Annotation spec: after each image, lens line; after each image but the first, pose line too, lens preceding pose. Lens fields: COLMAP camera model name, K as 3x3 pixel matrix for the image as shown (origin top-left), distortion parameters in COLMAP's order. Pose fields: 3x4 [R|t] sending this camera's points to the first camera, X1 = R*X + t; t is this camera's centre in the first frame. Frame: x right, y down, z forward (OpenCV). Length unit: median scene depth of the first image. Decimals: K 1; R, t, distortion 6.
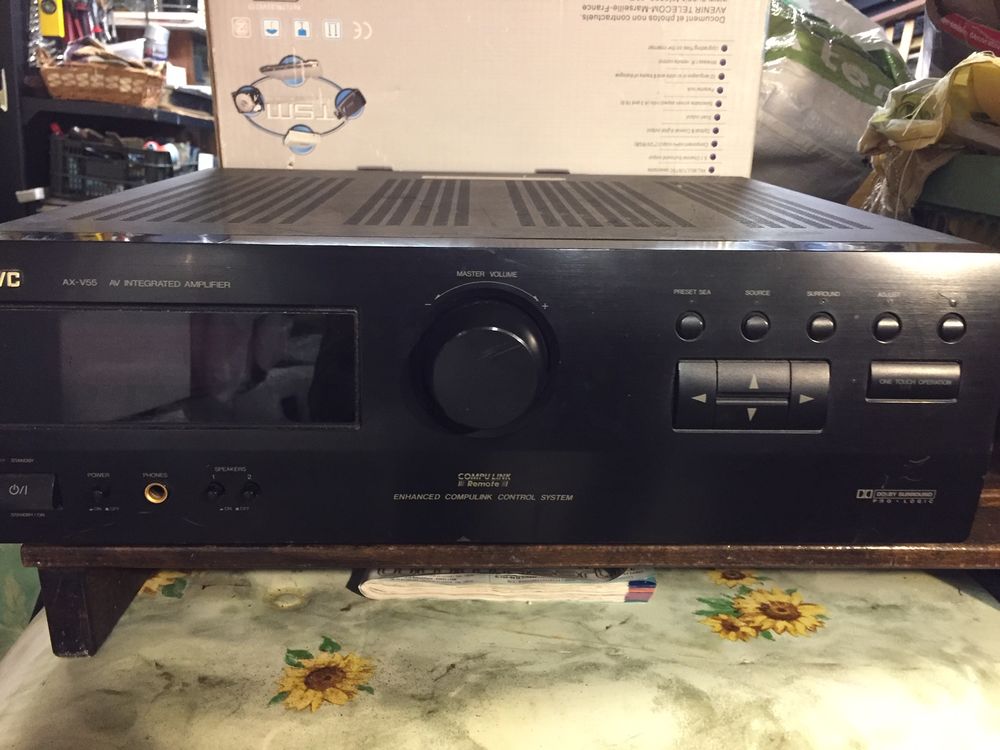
lens RADIAL K [[870.2, 0, 498.2], [0, 870.2, 373.9], [0, 0, 1]] dist [0.062463, -0.083020]
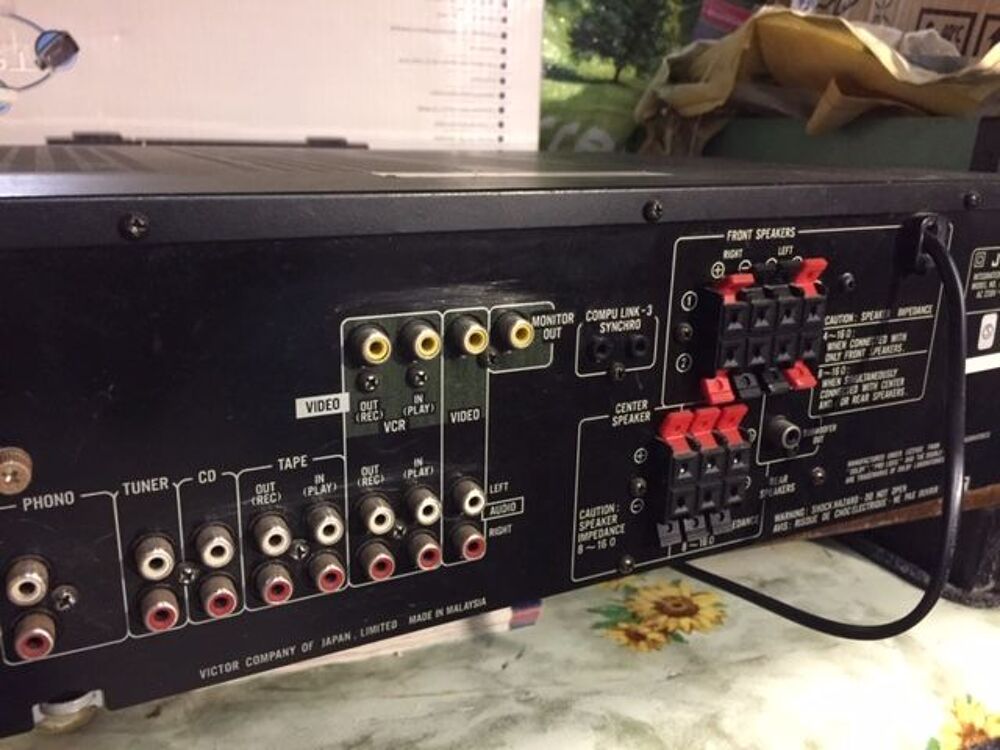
lens RADIAL K [[870.2, 0, 500.5], [0, 870.2, 374.2], [0, 0, 1]] dist [0.062463, -0.083020]
pose [[0.941020, -0.092002, 0.325604, -0.120816], [0.097700, 0.995215, -0.001153, 0.020919], [-0.323940, 0.032897, 0.945506, 0.227415]]
